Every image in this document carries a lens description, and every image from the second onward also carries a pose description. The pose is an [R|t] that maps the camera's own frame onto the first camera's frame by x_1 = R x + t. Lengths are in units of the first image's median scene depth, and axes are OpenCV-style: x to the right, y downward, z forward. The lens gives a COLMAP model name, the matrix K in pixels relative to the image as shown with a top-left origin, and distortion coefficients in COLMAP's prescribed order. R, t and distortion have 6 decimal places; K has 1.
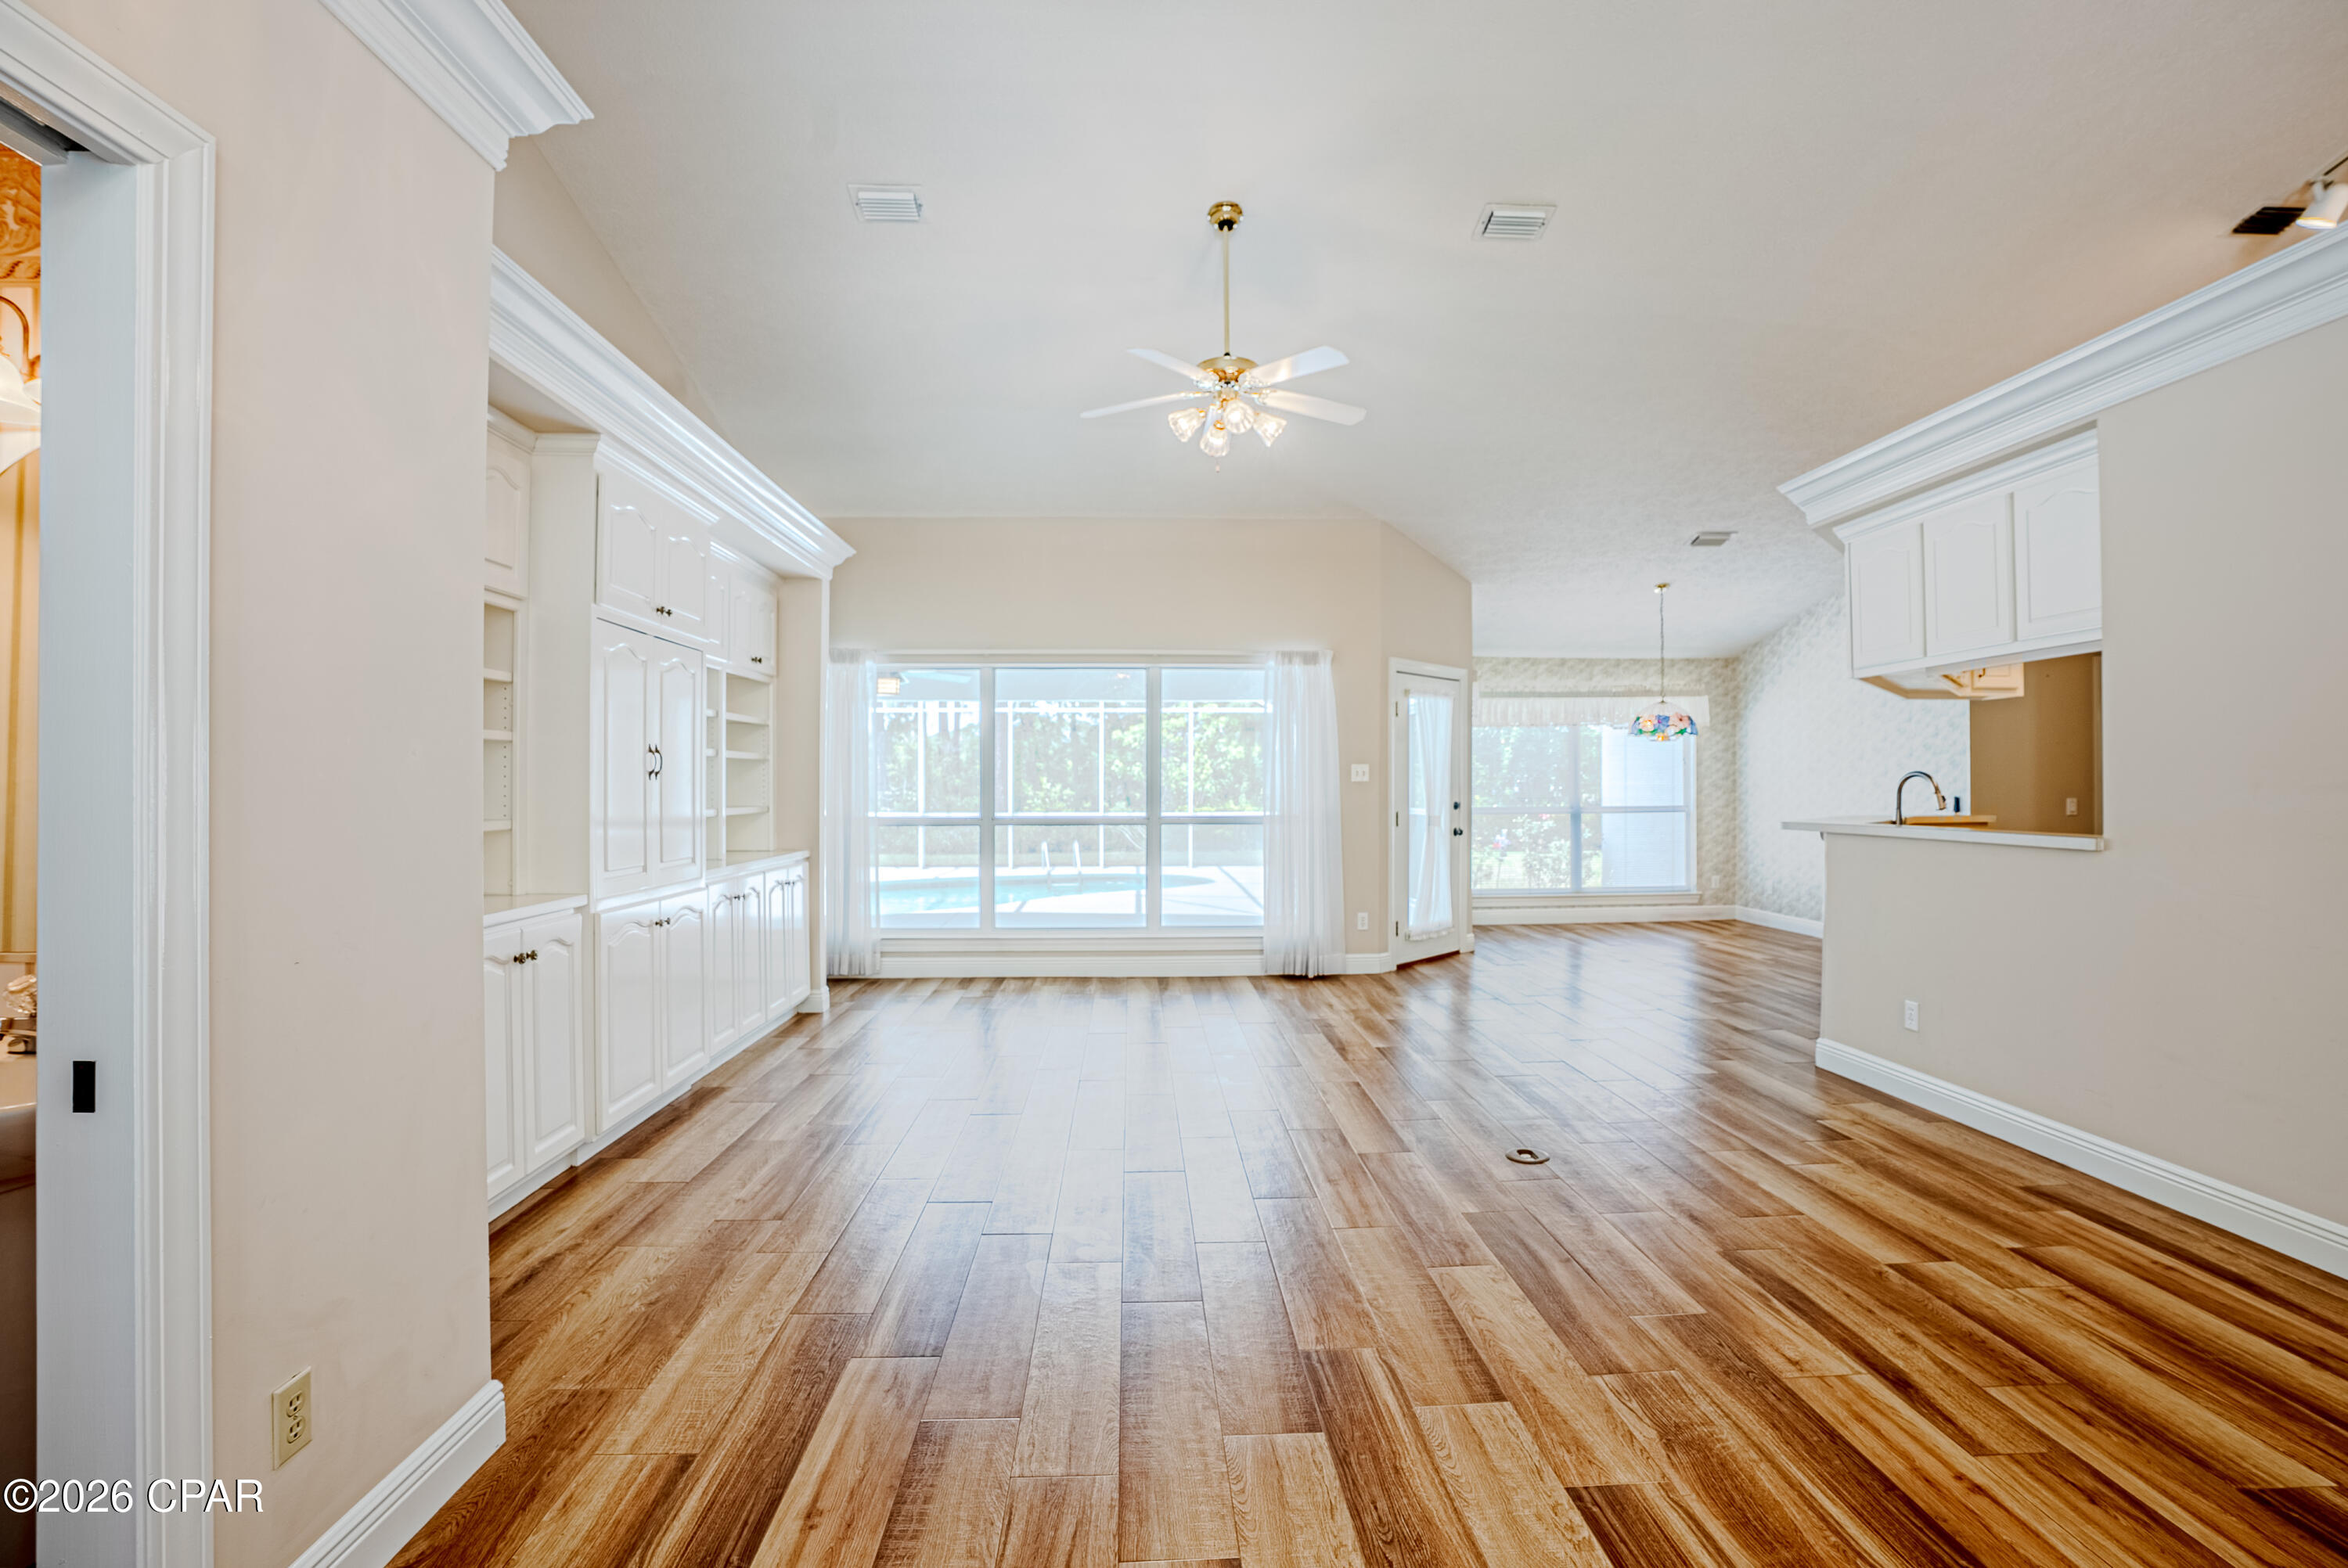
lens RADIAL K [[1103.1, 0, 1172.9], [0, 1103.1, 780.3], [0, 0, 1]] dist [-0.066019, 0.022377]
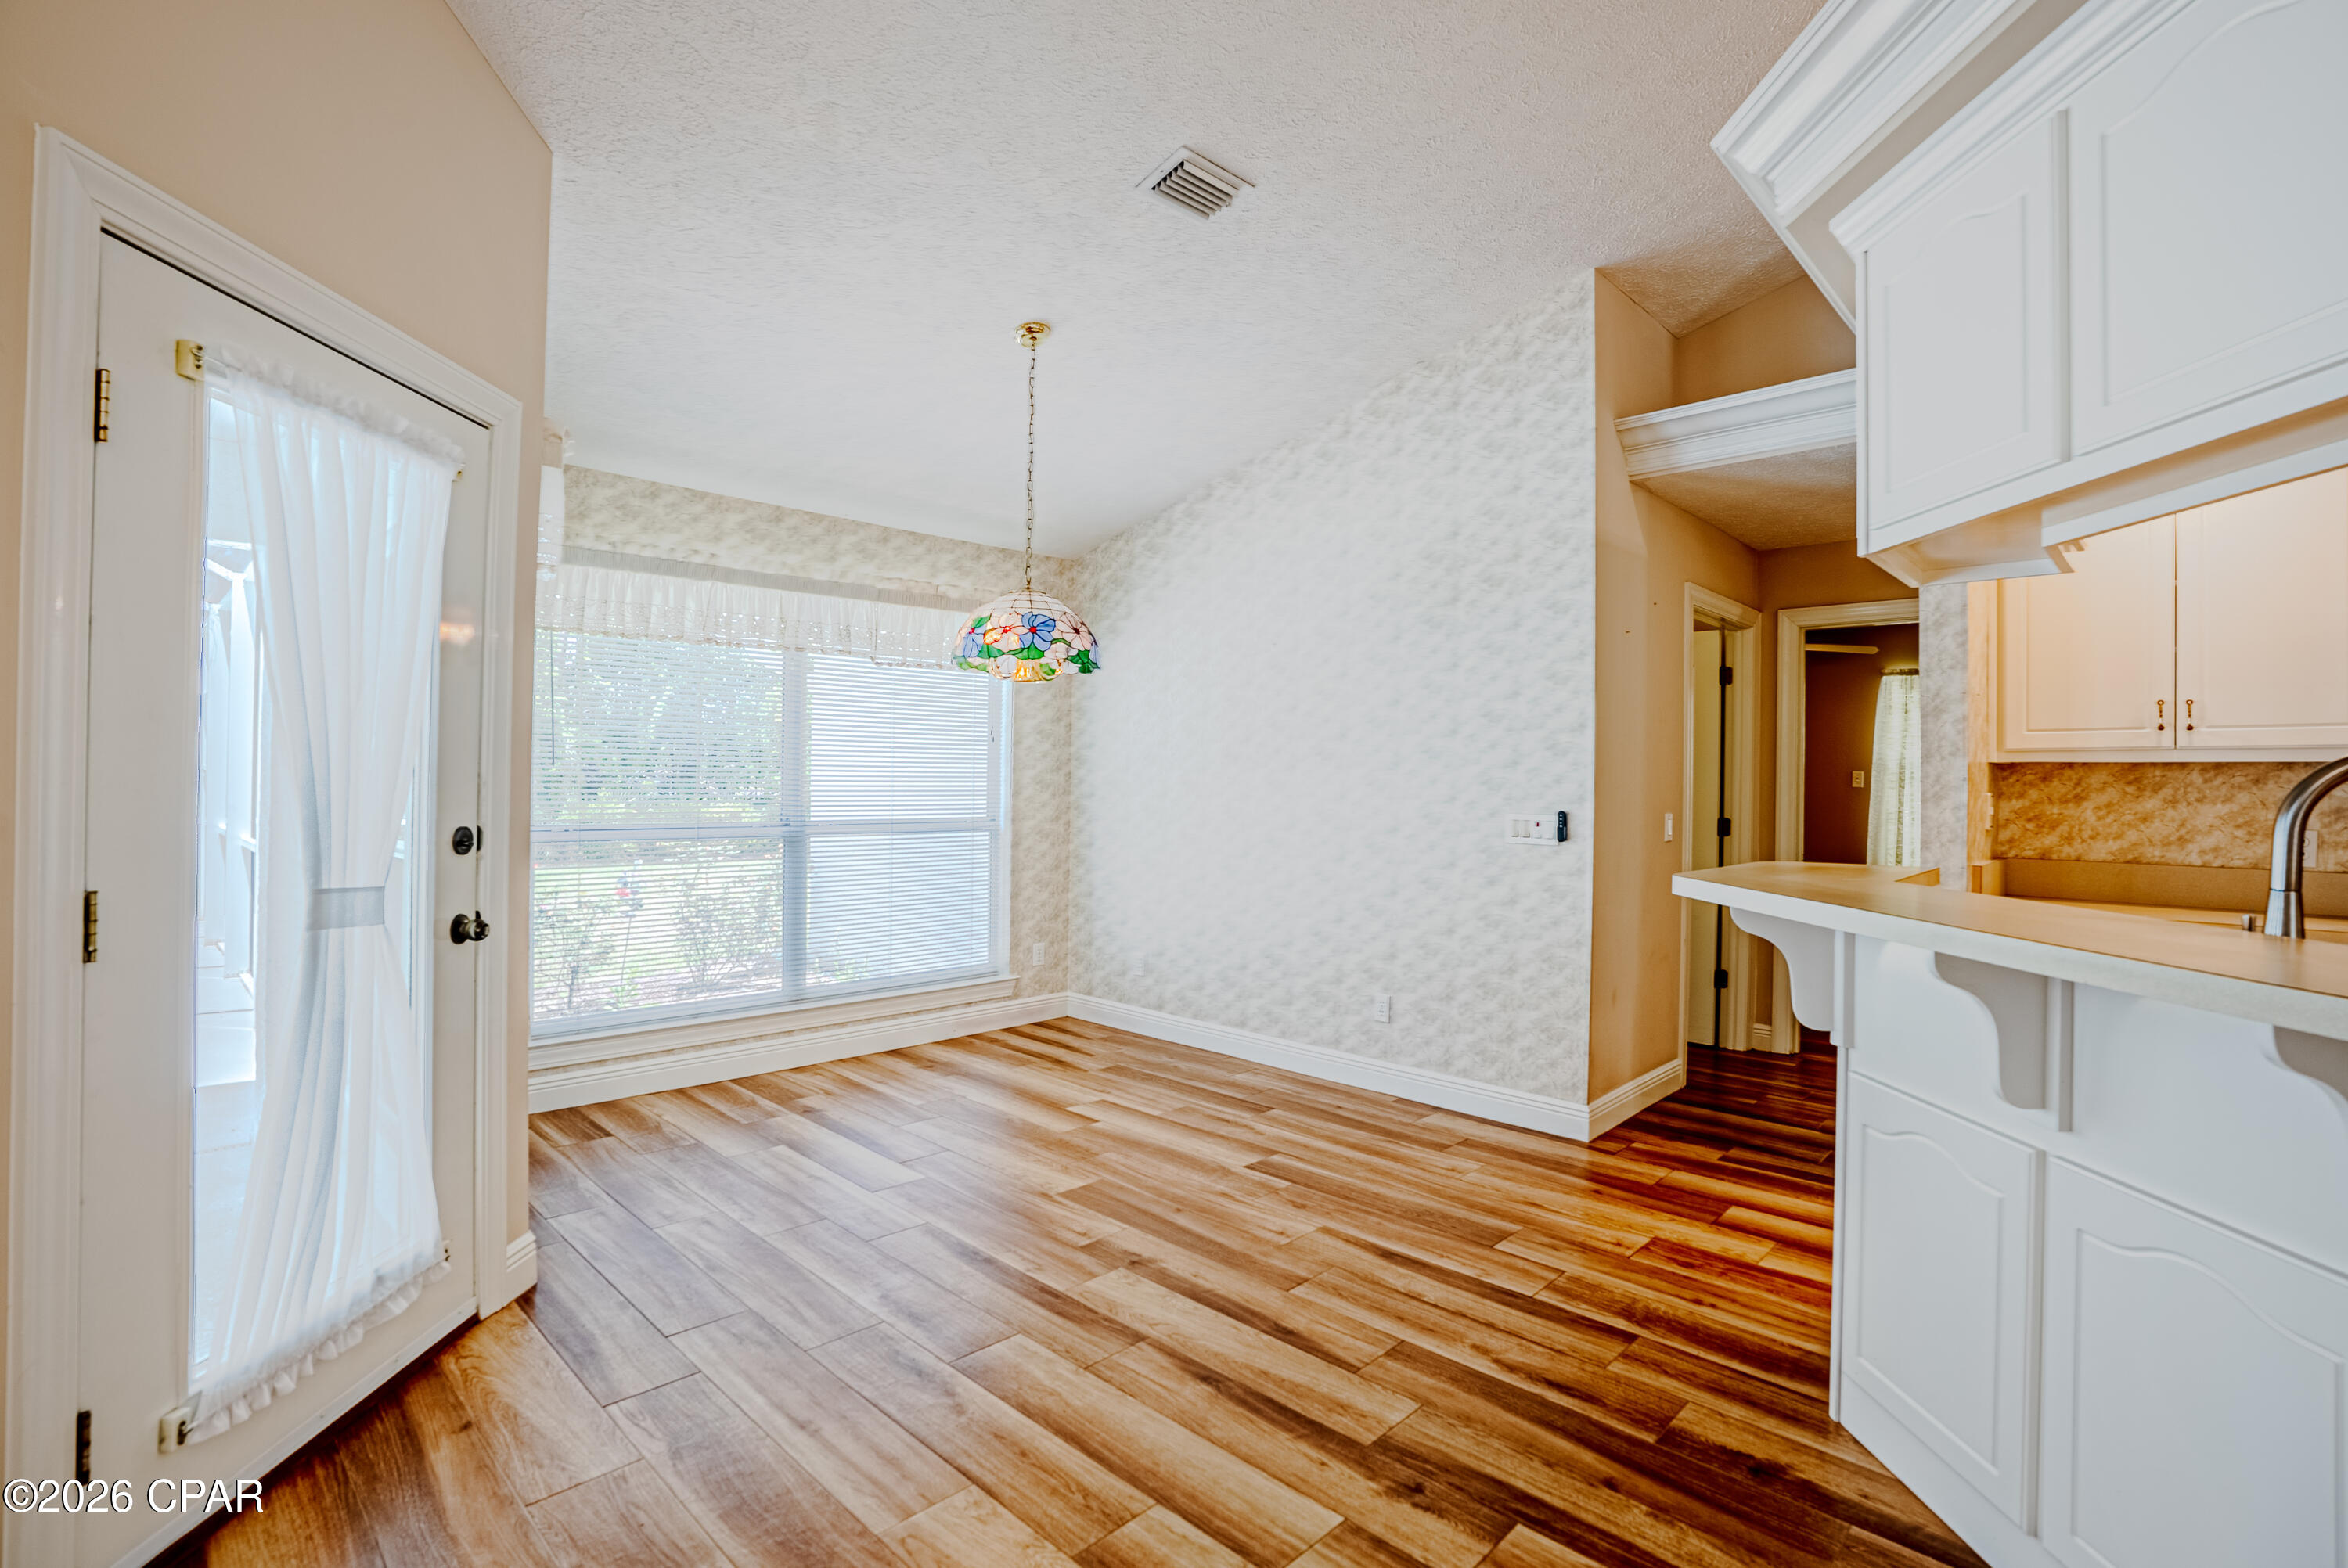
lens RADIAL K [[1103.1, 0, 1189.1], [0, 1103.1, 779.9], [0, 0, 1]] dist [-0.066019, 0.022377]
pose [[0.726055, 0.014232, 0.687490, 0.232099], [-0.019493, 0.999810, -0.000111, 0.003253], [-0.687361, -0.013321, 0.726194, 0.756429]]
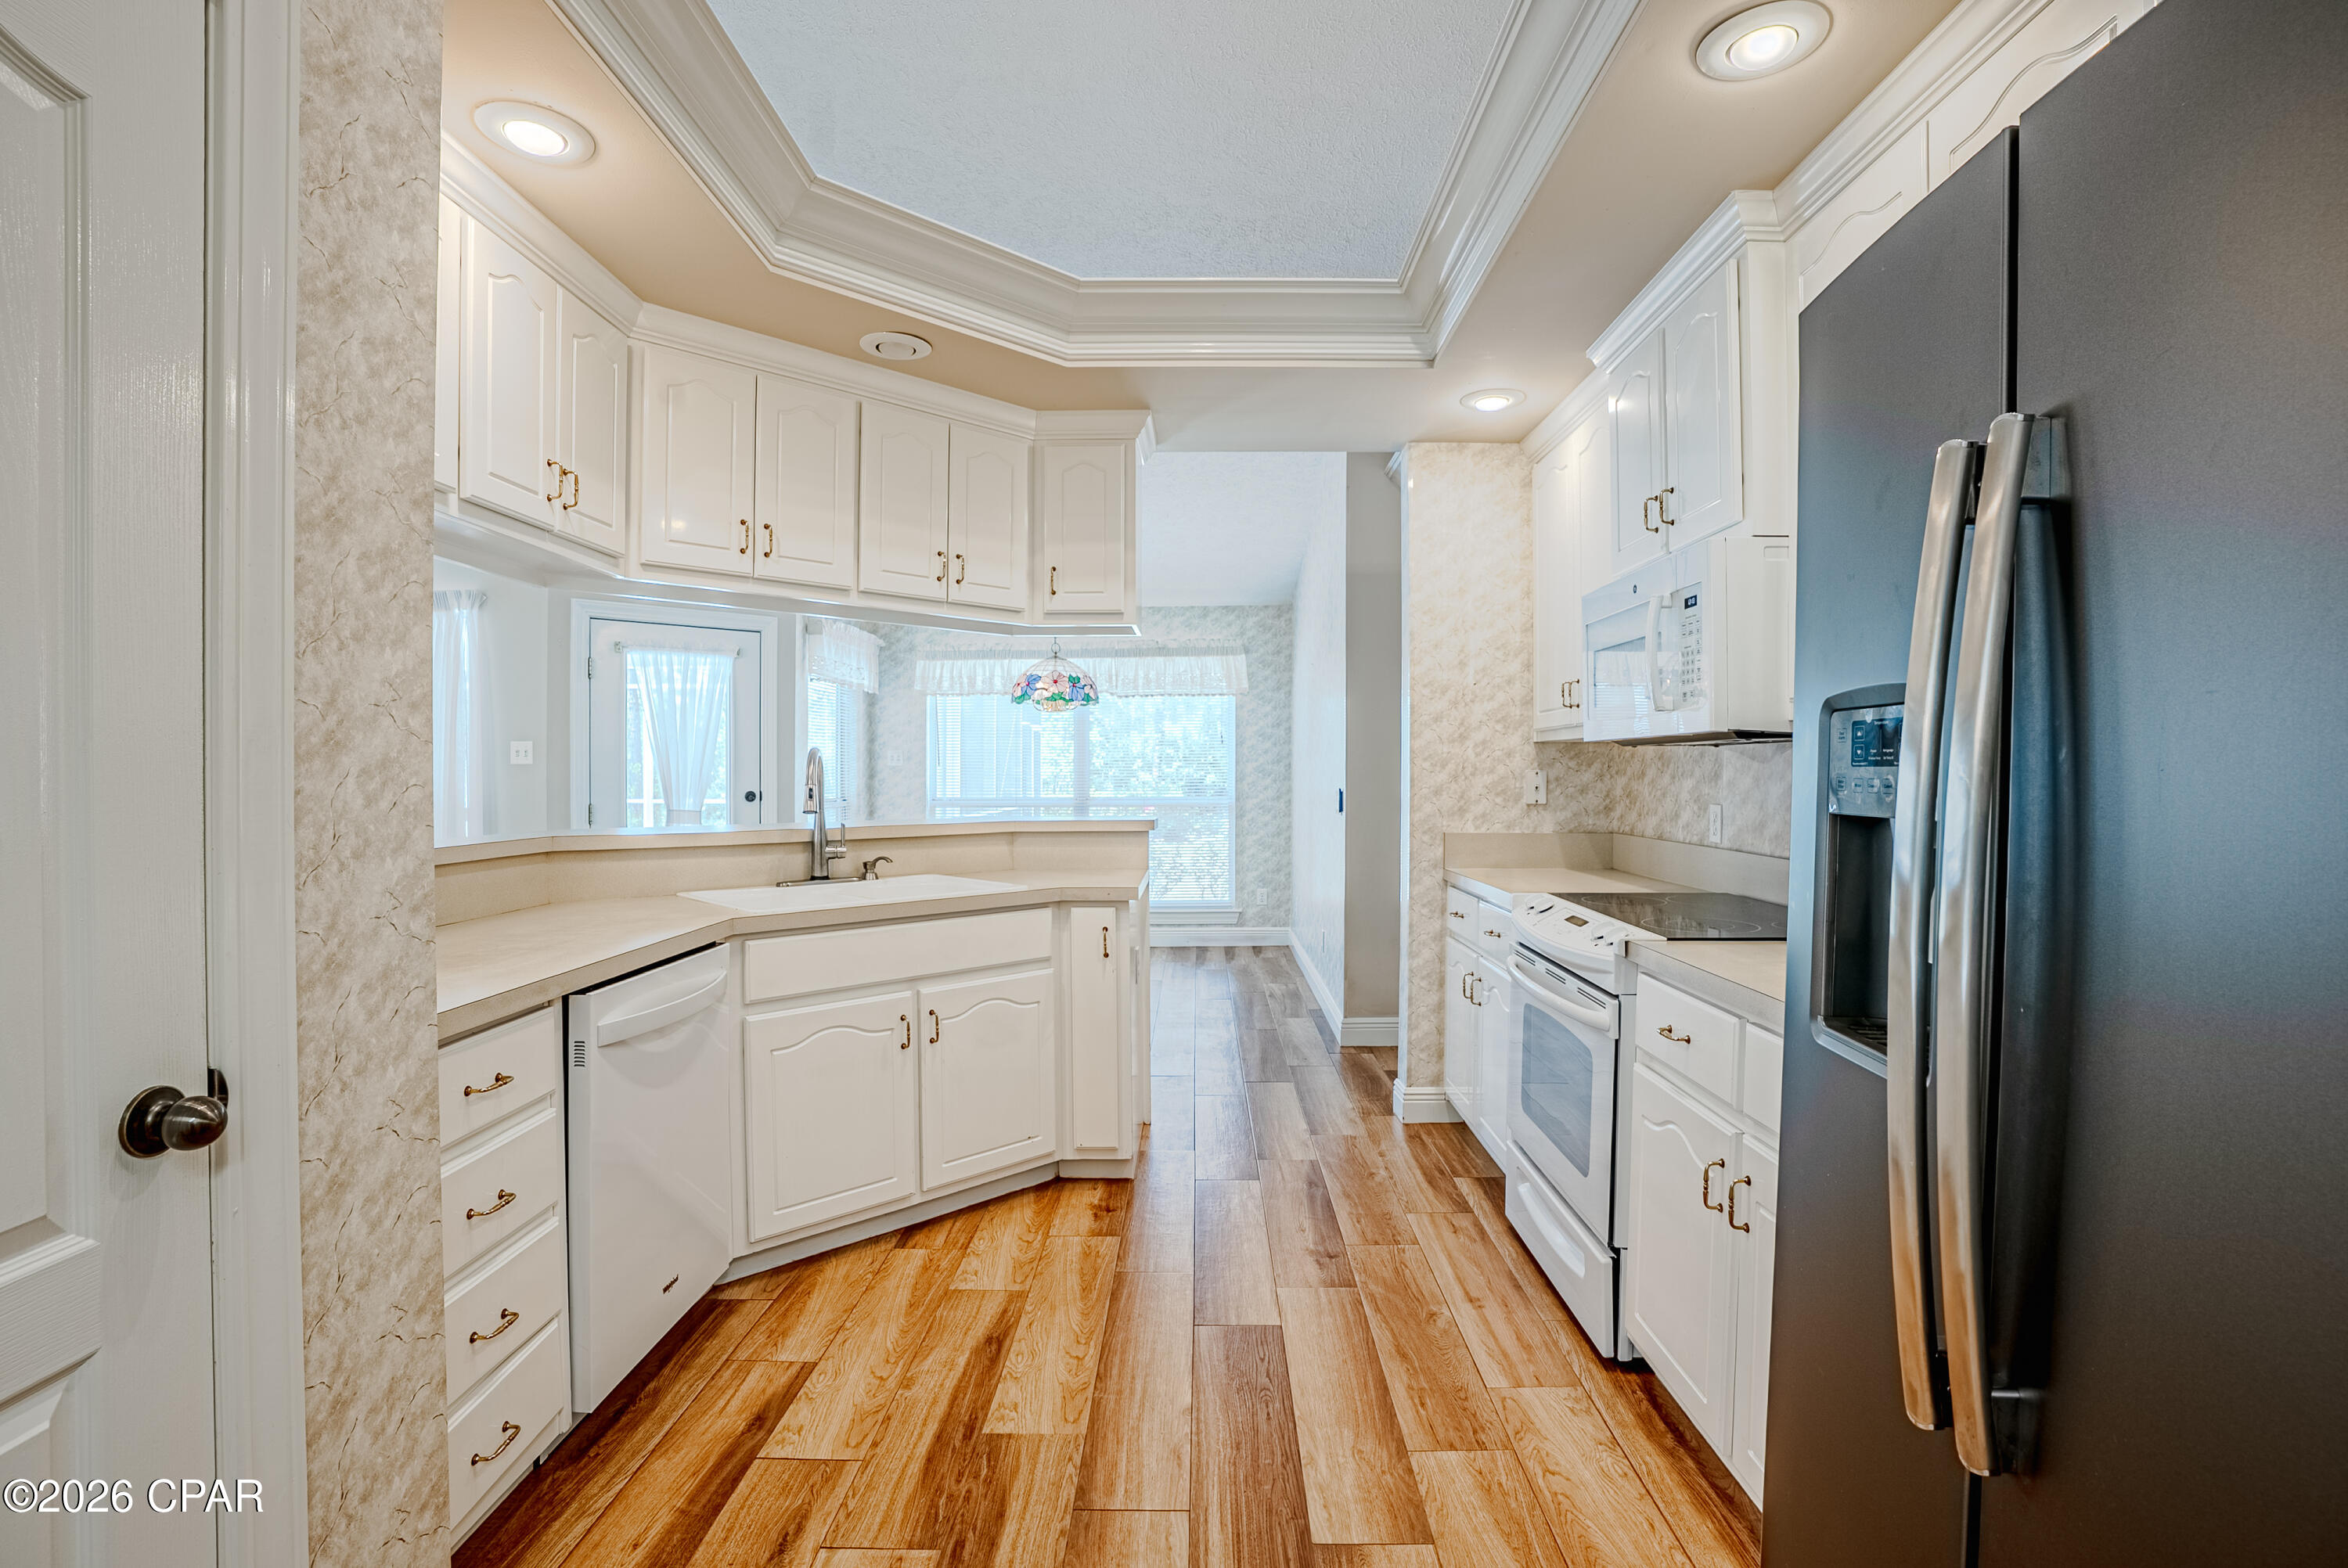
lens RADIAL K [[1103.1, 0, 1184.4], [0, 1103.1, 803.4], [0, 0, 1]] dist [-0.066019, 0.022377]
pose [[0.998113, 0.004794, -0.061209, 0.696344], [-0.002656, 0.999385, 0.034963, 0.000429], [0.061339, -0.034734, 0.997512, 0.307938]]
